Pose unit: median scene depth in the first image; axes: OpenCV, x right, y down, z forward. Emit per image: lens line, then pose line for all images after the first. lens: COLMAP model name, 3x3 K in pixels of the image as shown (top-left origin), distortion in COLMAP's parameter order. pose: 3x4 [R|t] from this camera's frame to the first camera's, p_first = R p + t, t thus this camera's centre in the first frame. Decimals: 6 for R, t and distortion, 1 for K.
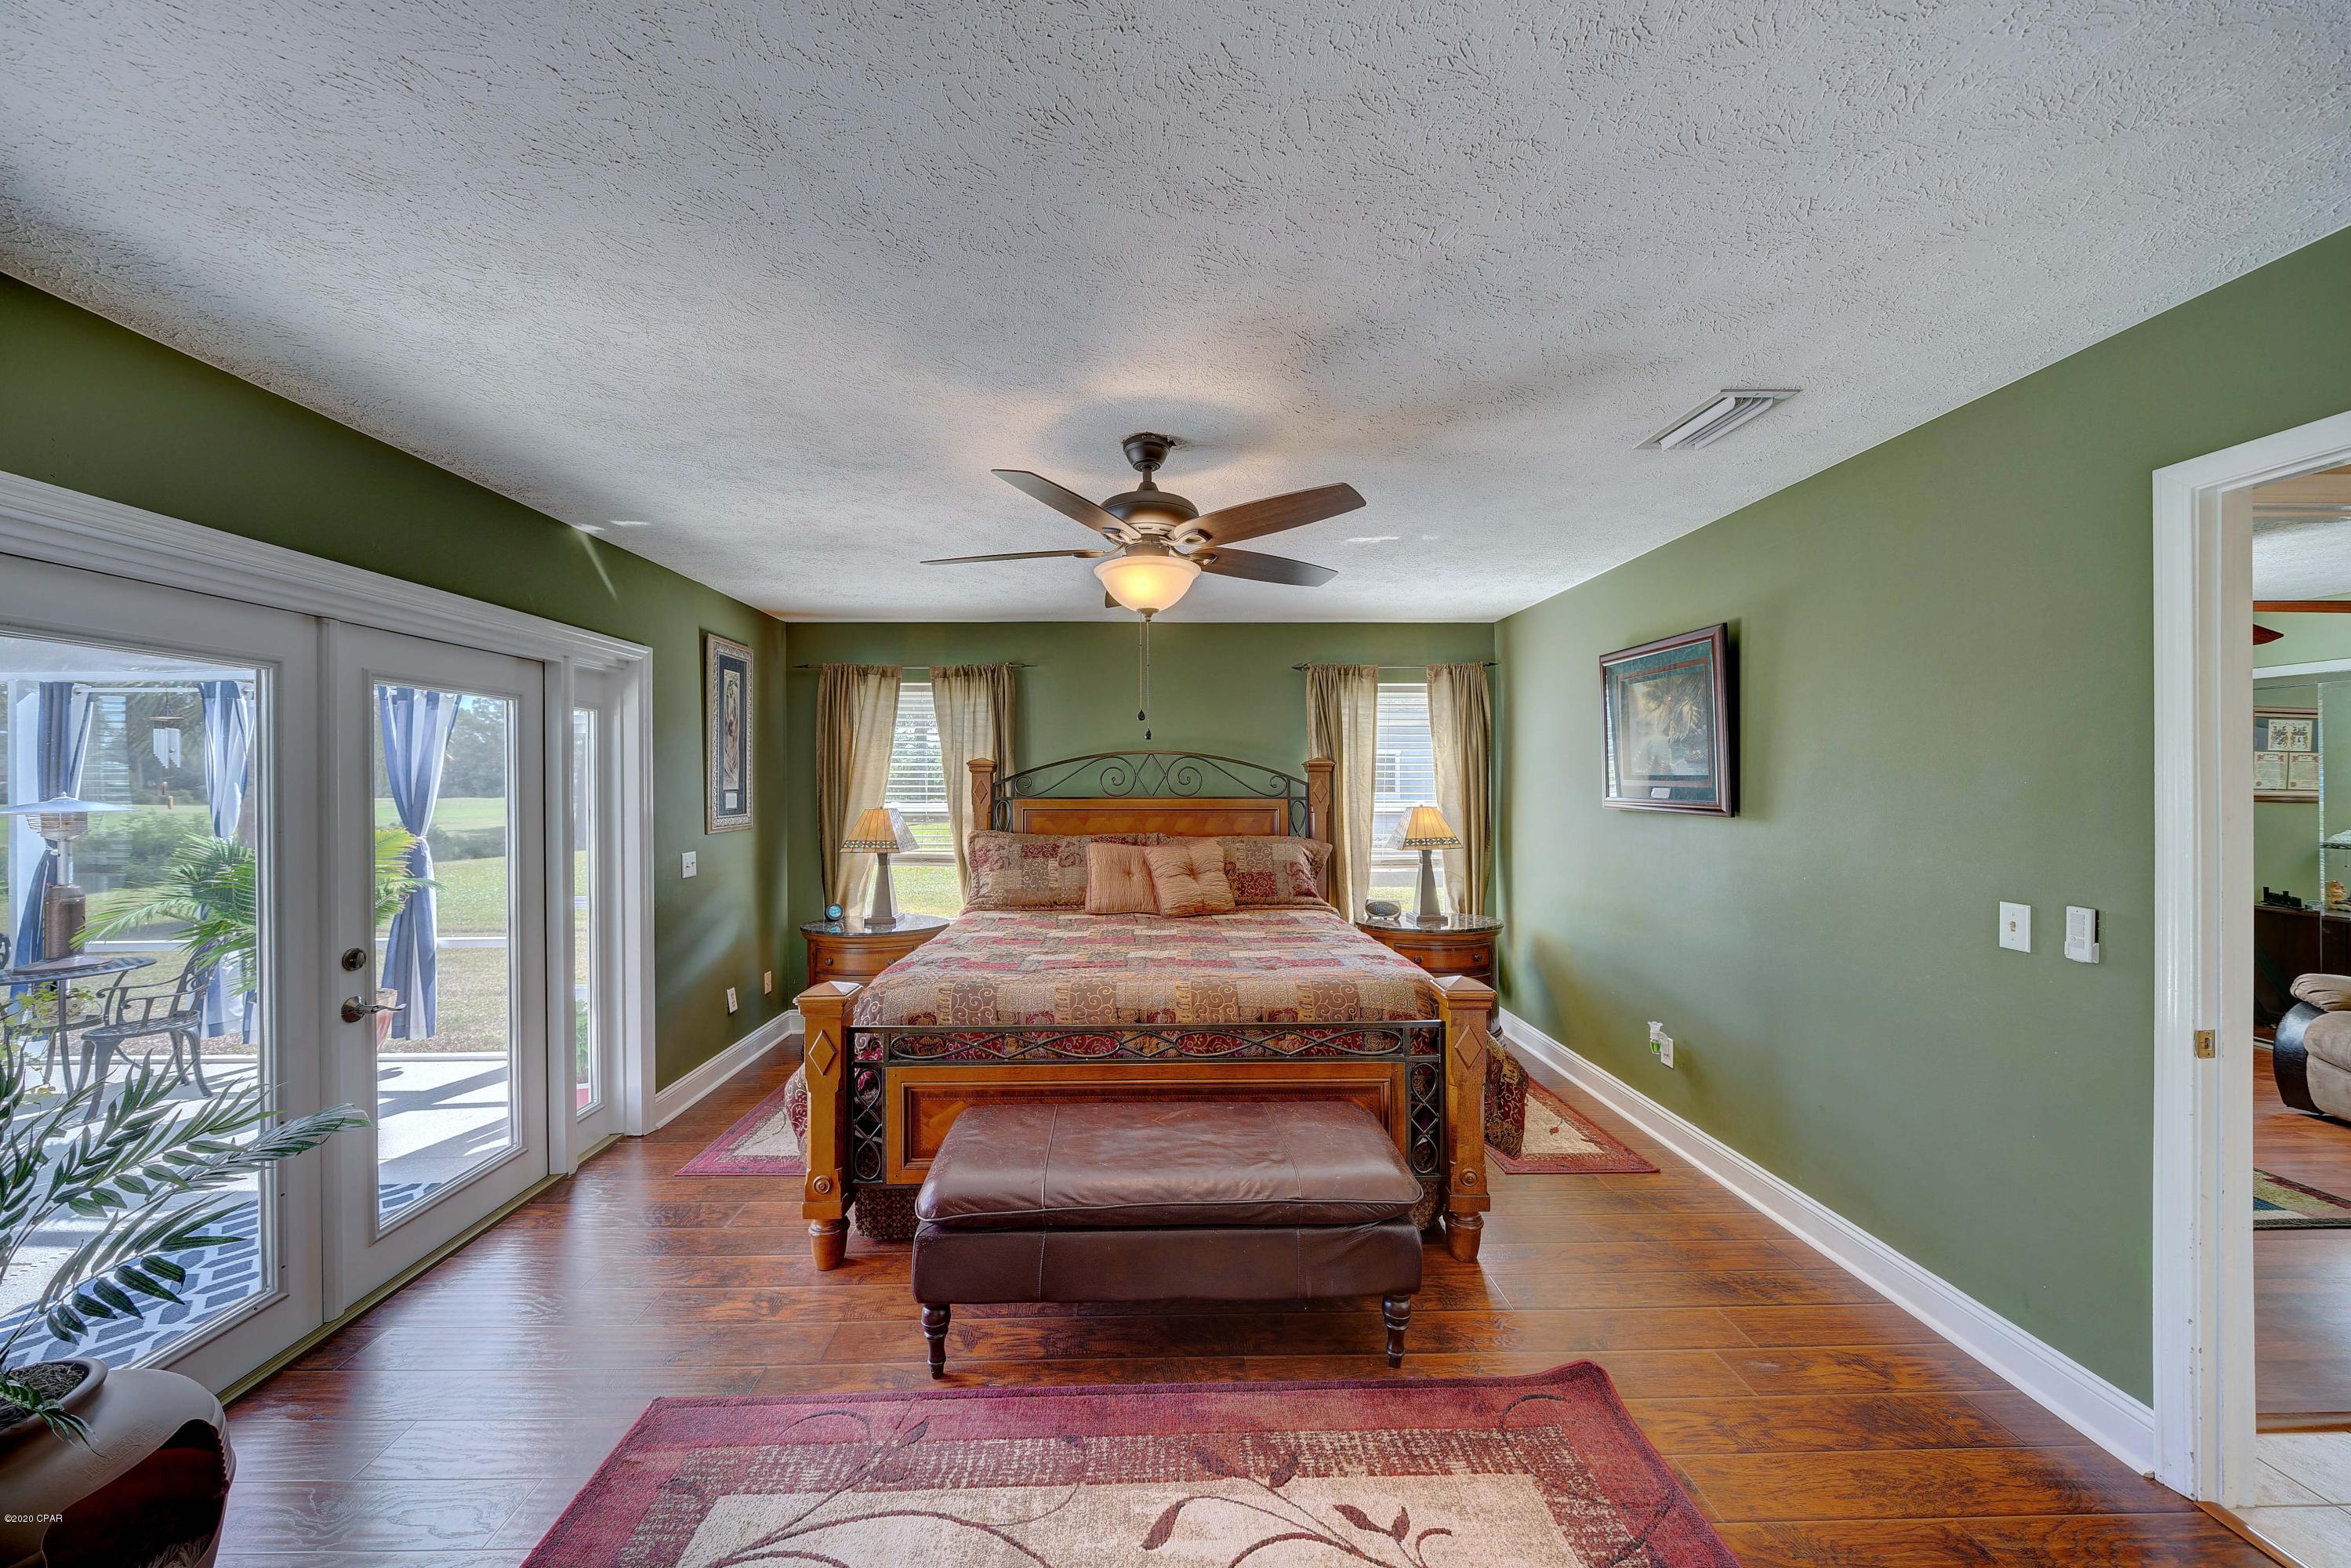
lens RADIAL K [[806.0, 0, 1156.0], [0, 806.0, 785.7], [0, 0, 1]] dist [-0.002956, -0.000452]
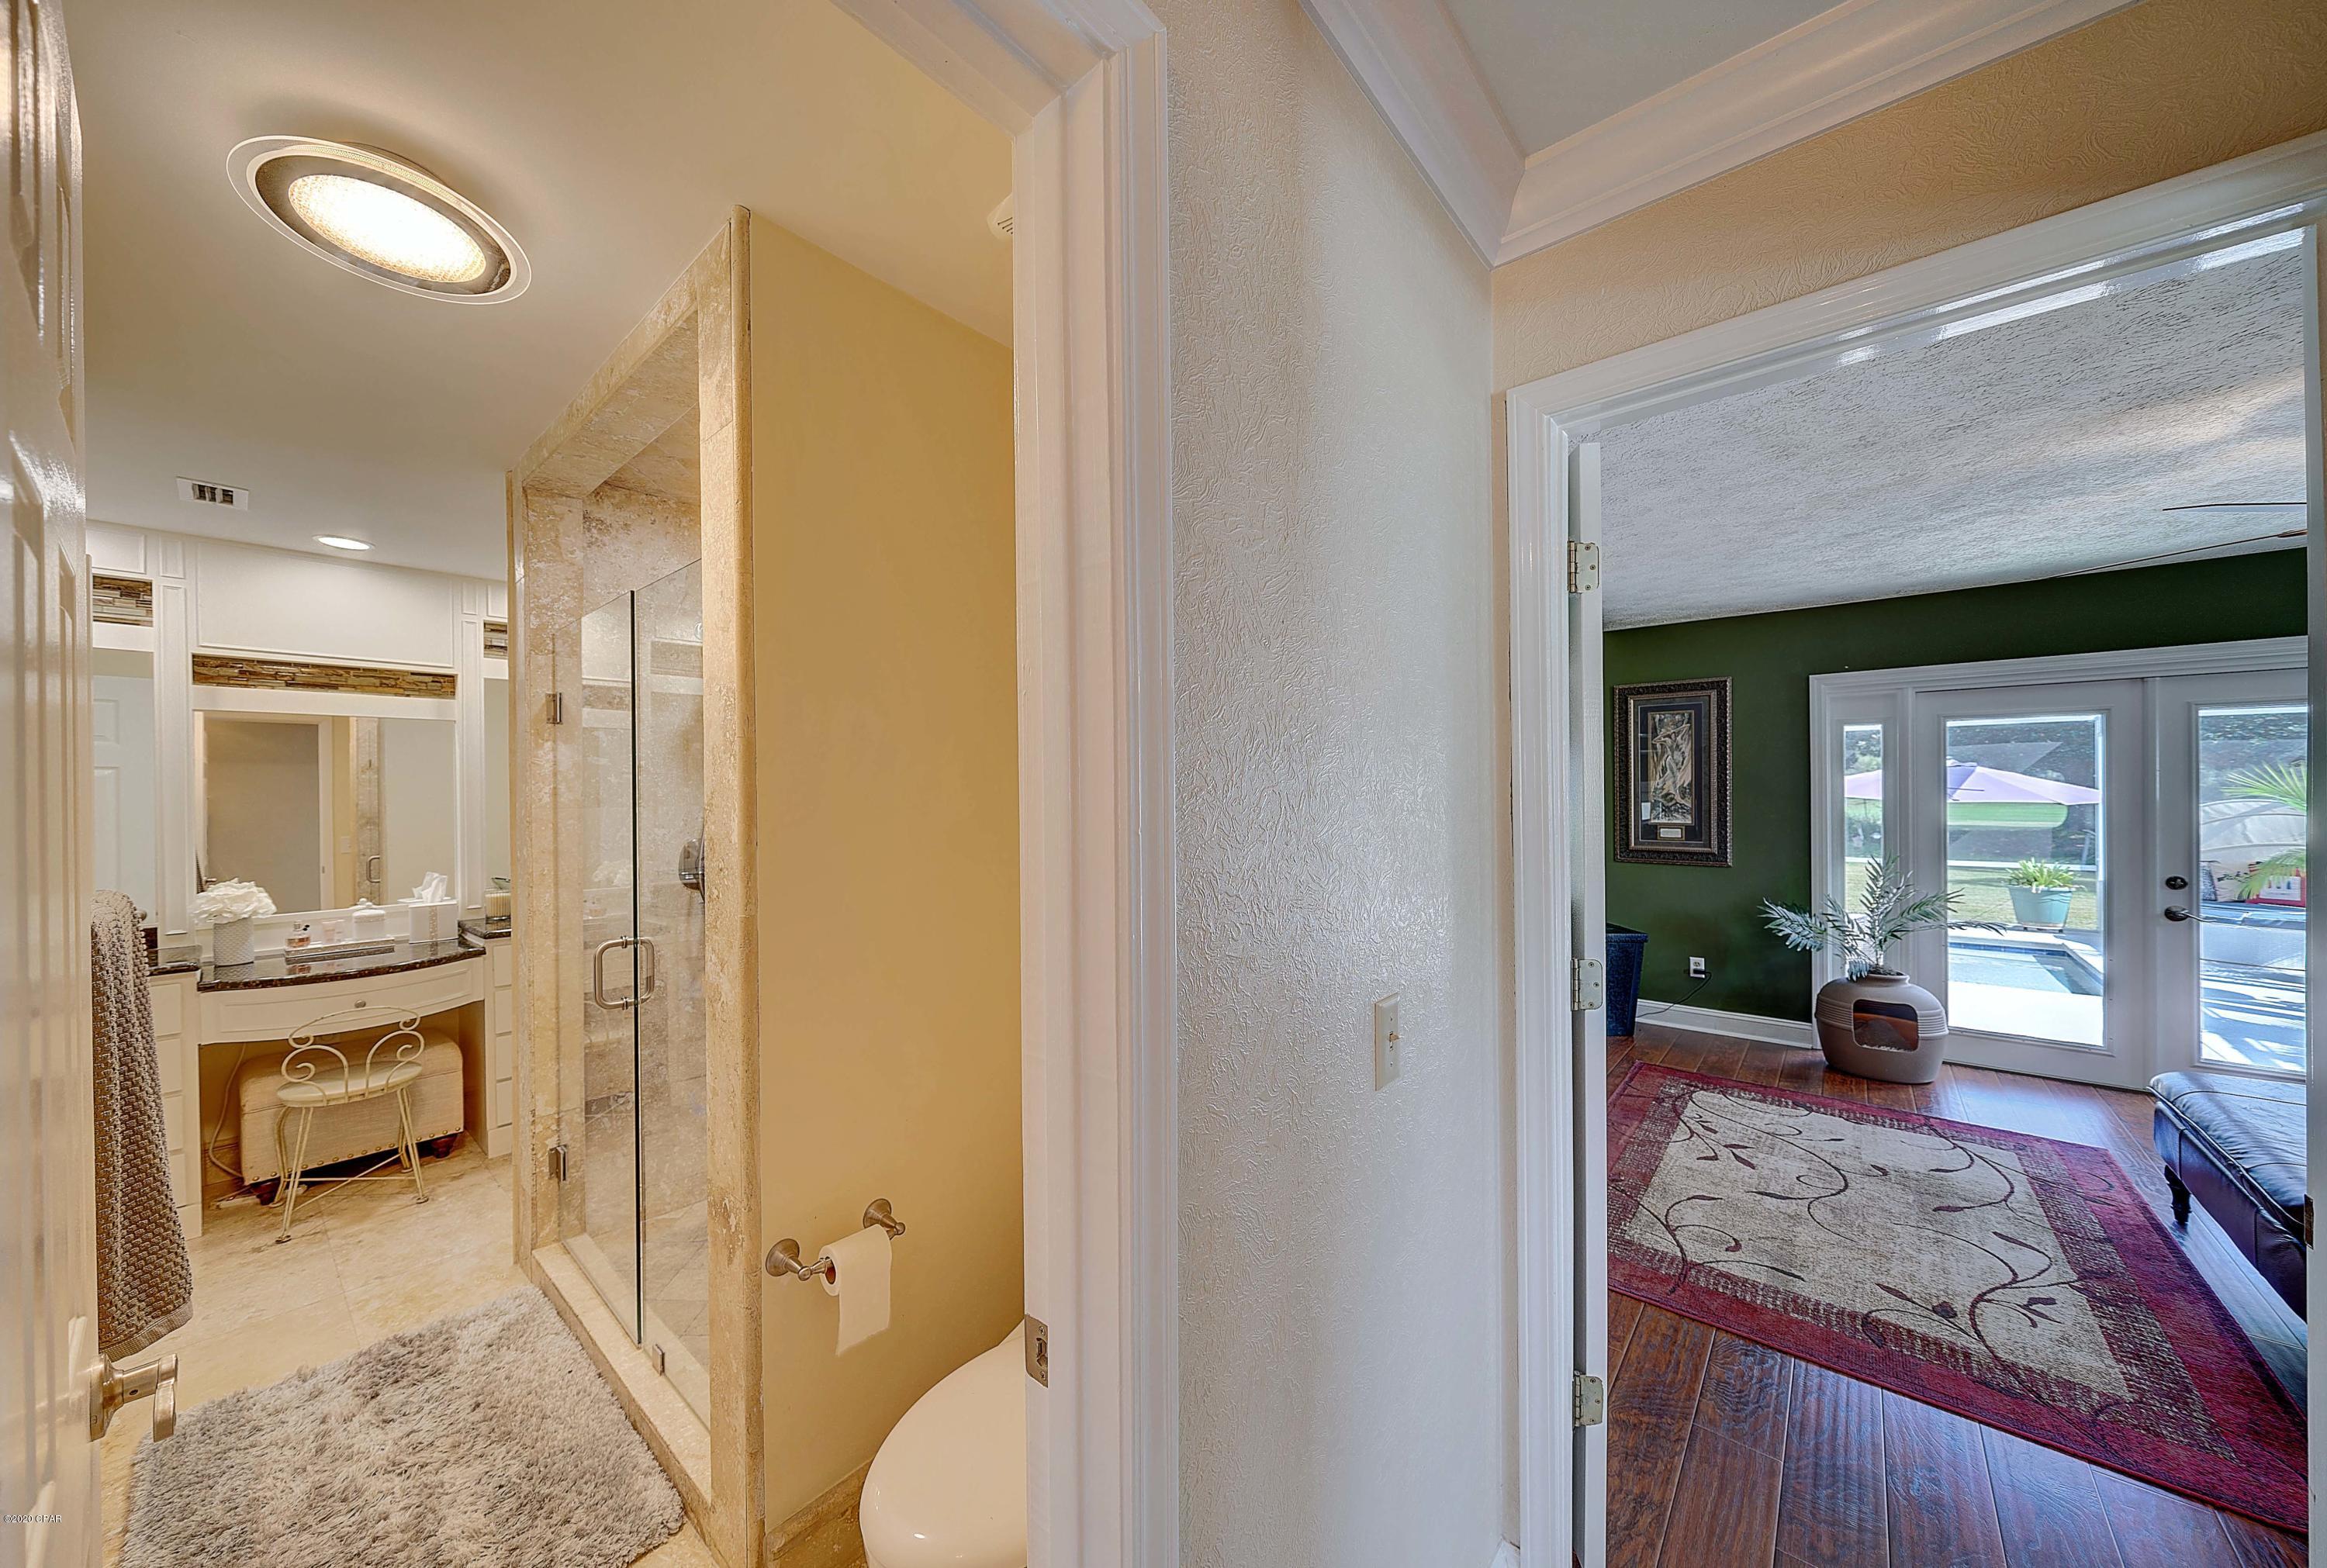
lens RADIAL K [[797.7, 0, 1149.9], [0, 797.7, 789.2], [0, 0, 1]] dist [-0.002956, -0.000452]
pose [[-0.666359, 0.011164, -0.745547, 2.143712], [0.012698, 0.999913, 0.003624, -0.007660], [0.745523, -0.007052, -0.666443, 0.711473]]
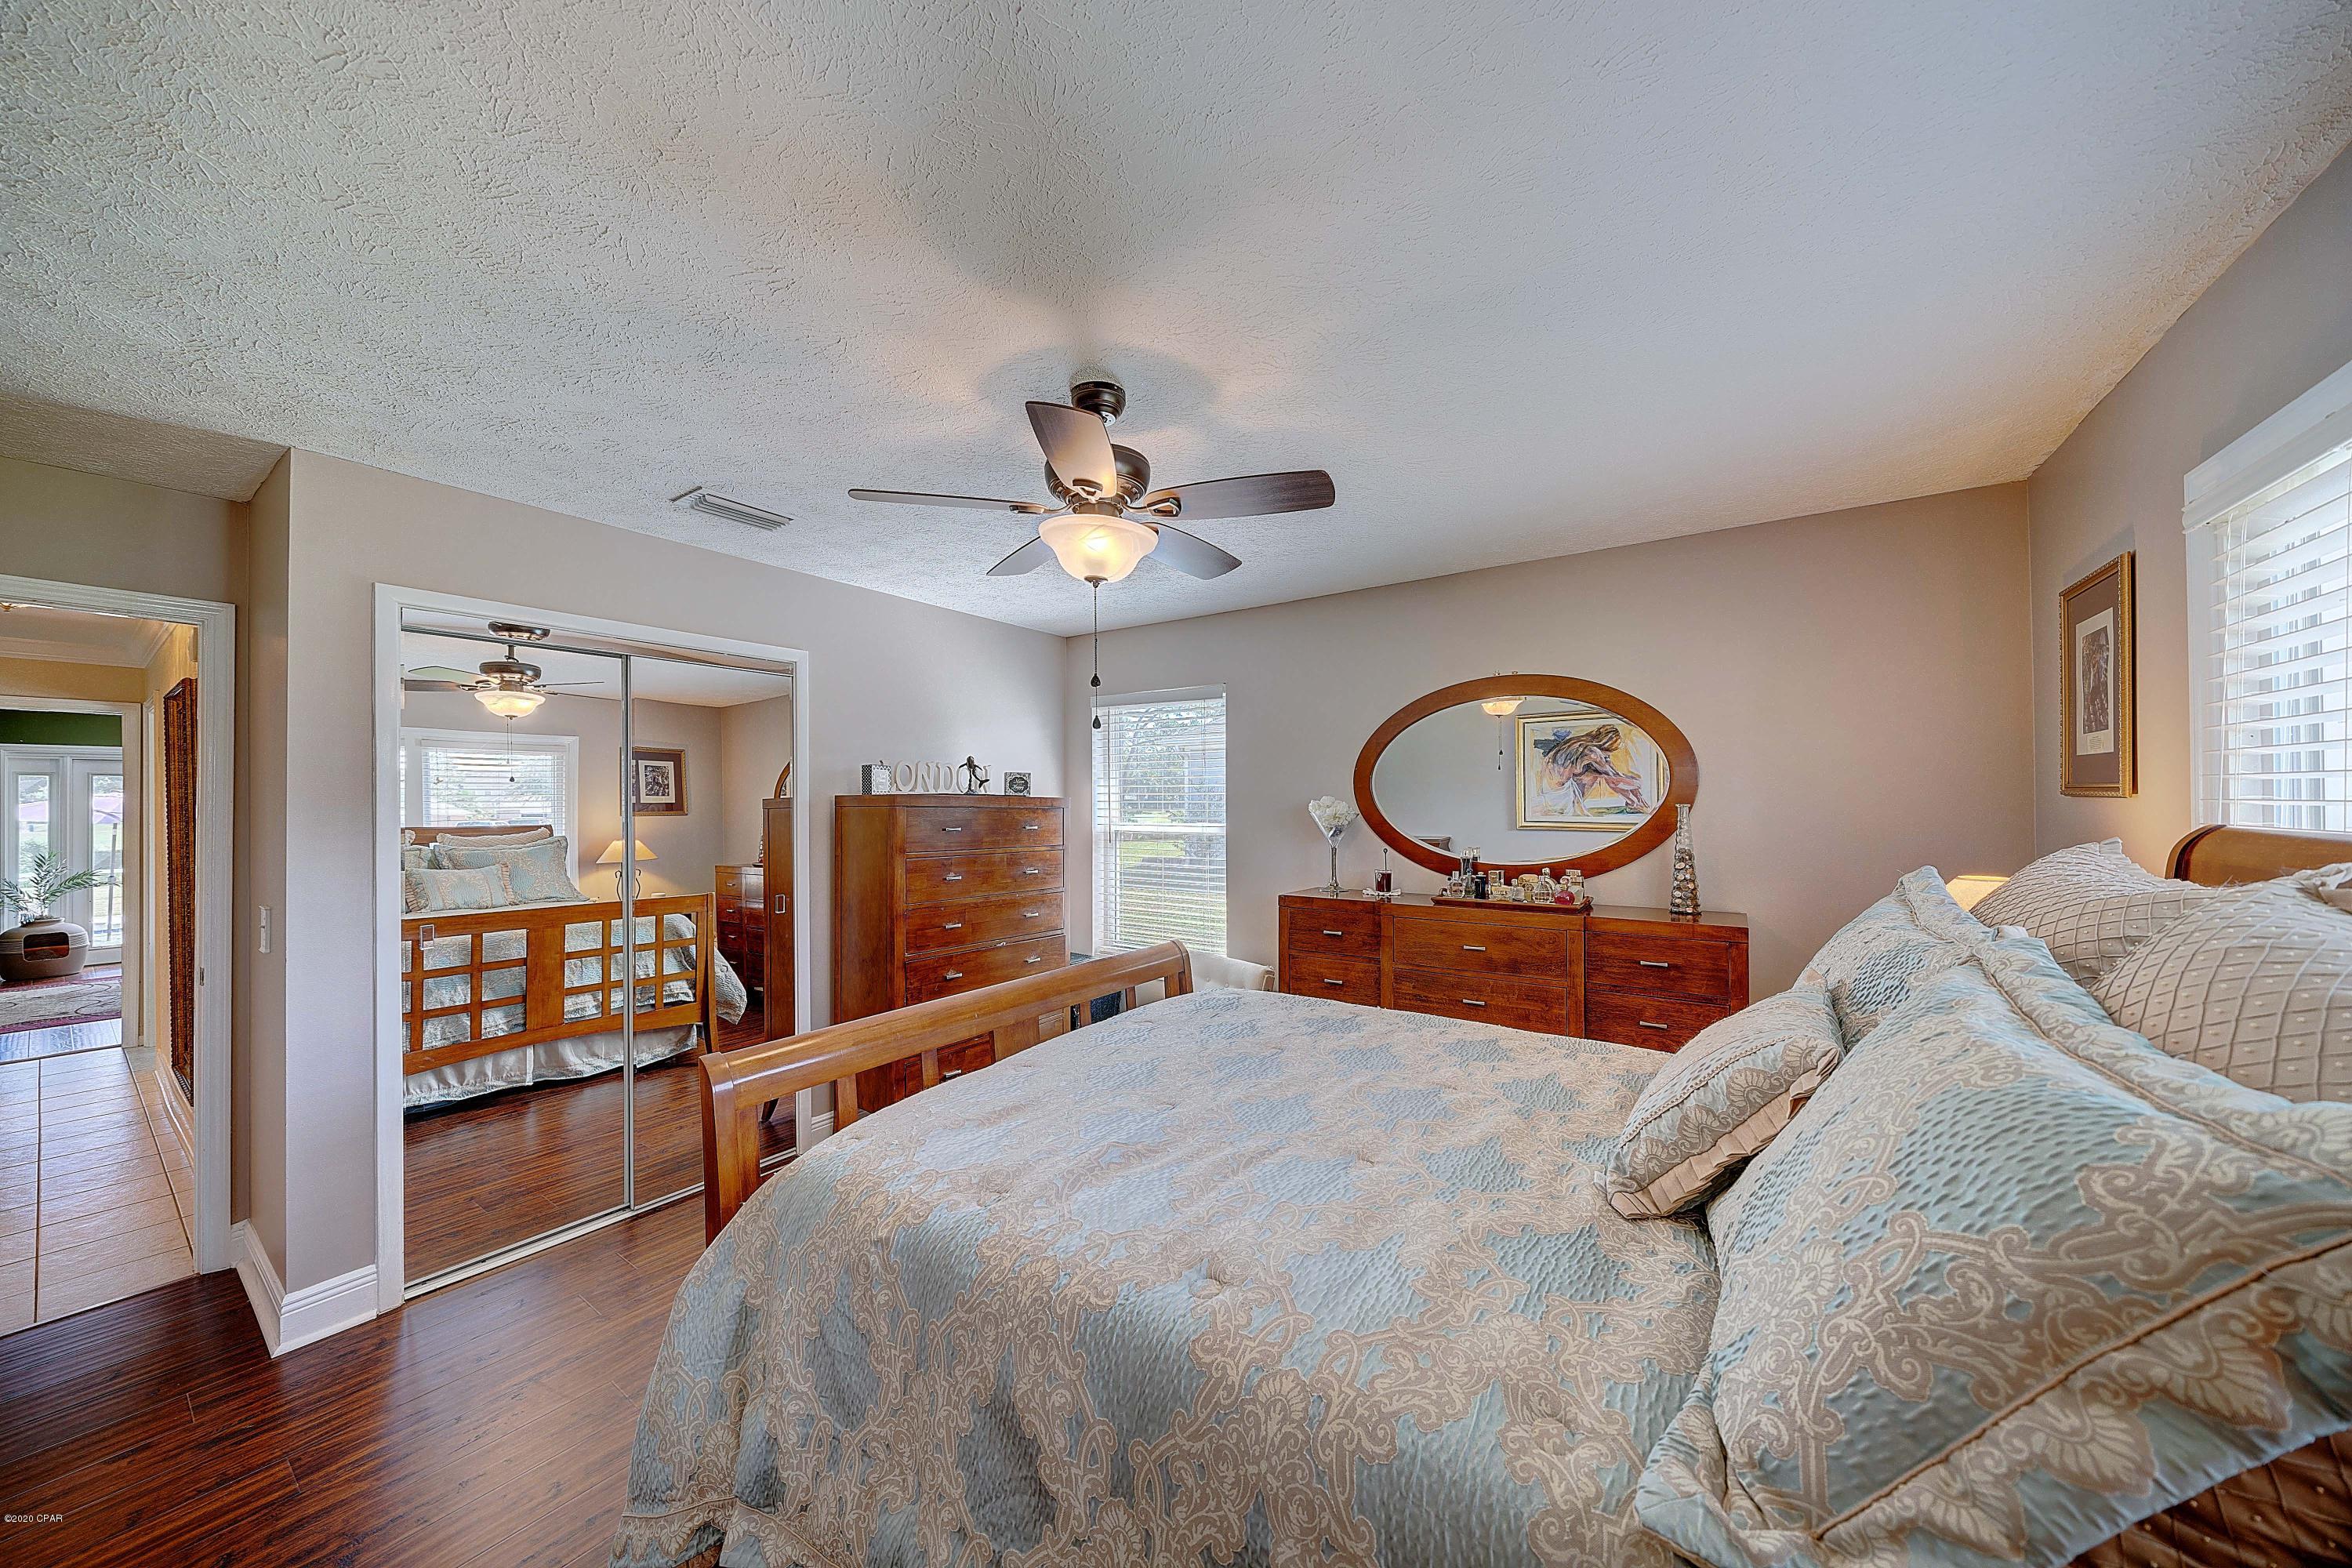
lens RADIAL K [[806.3, 0, 1172.9], [0, 806.3, 787.4], [0, 0, 1]] dist [-0.002956, -0.000452]
pose [[0.821986, -0.002394, -0.569502, 6.495099], [-0.000753, 0.999986, -0.005290, -0.121494], [0.569507, 0.004777, 0.821973, 0.666538]]
